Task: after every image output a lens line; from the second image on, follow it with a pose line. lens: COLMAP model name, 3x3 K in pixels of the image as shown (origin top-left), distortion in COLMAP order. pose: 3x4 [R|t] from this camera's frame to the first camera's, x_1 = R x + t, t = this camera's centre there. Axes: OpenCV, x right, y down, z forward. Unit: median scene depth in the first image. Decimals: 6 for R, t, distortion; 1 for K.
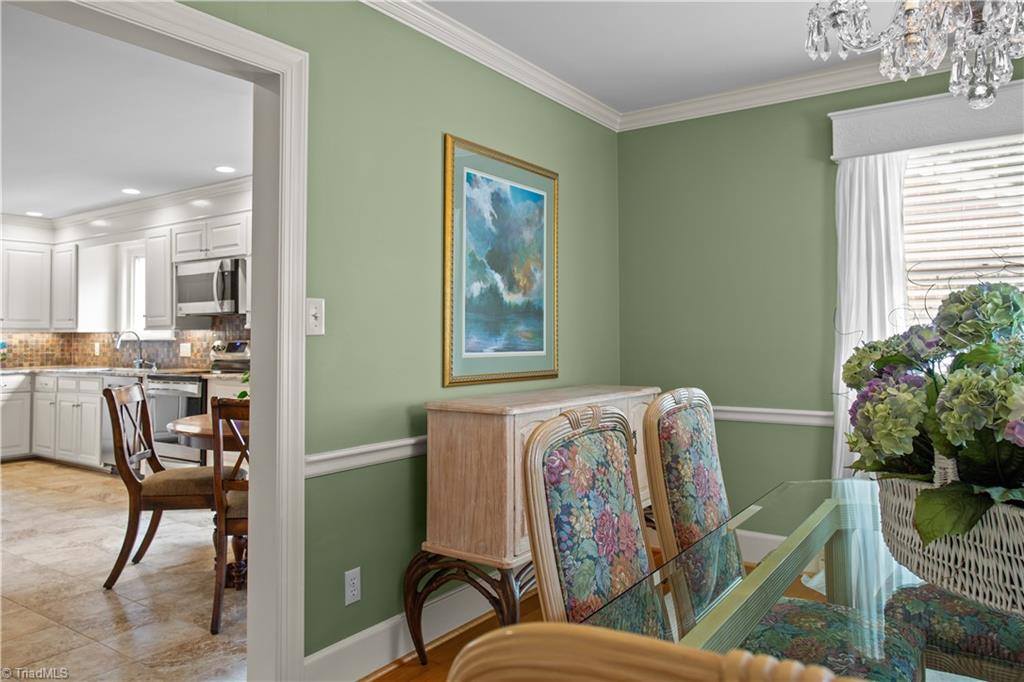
lens RADIAL K [[706.3, 0, 519.2], [0, 706.3, 311.3], [0, 0, 1]] dist [-0.004607, 0.006933]
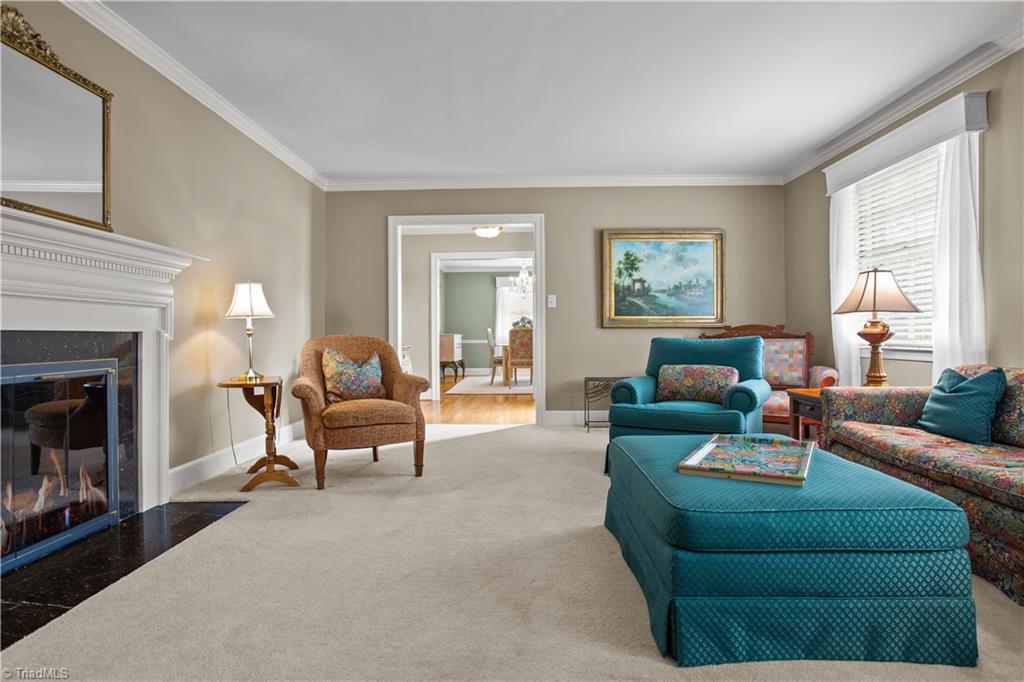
lens RADIAL K [[533.0, 0, 512.3], [0, 533.0, 336.8], [0, 0, 1]] dist [-0.006695, 0.002993]
pose [[0.840246, -0.008200, 0.542143, -1.598251], [-0.009536, 0.999507, 0.029897, 0.015222], [-0.542121, -0.030291, 0.839754, -2.360243]]
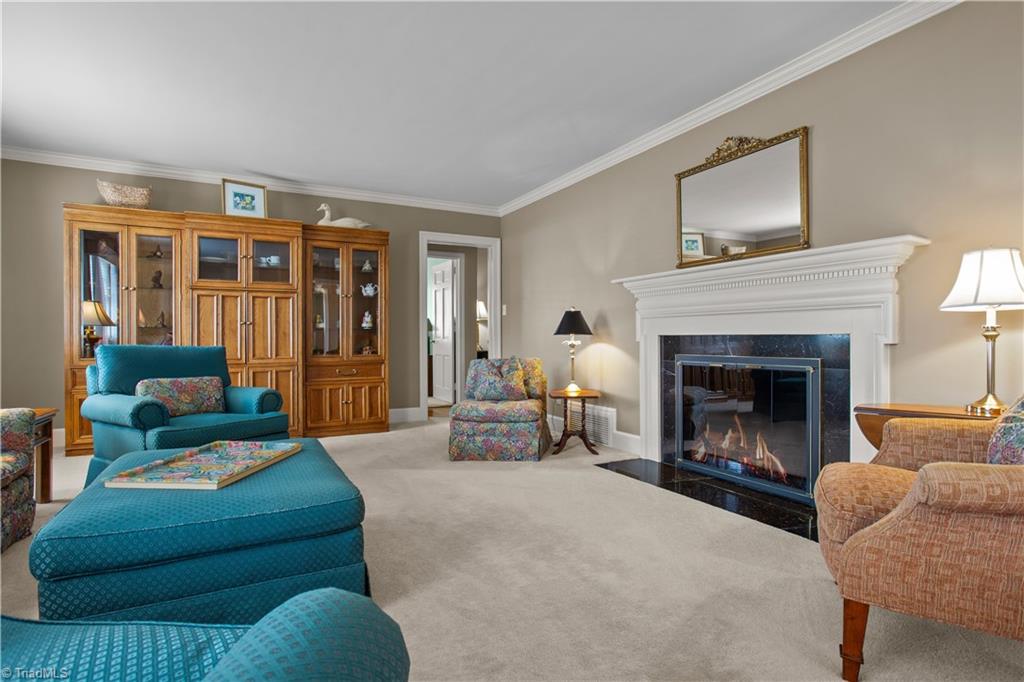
lens RADIAL K [[519.4, 0, 509.2], [0, 519.4, 334.4], [0, 0, 1]] dist [-0.033856, 0.018862]
pose [[-0.474288, -0.005265, -0.880354, 5.364587], [0.030179, 0.999297, -0.022235, 0.207685], [0.879853, -0.037114, -0.473795, 4.733968]]
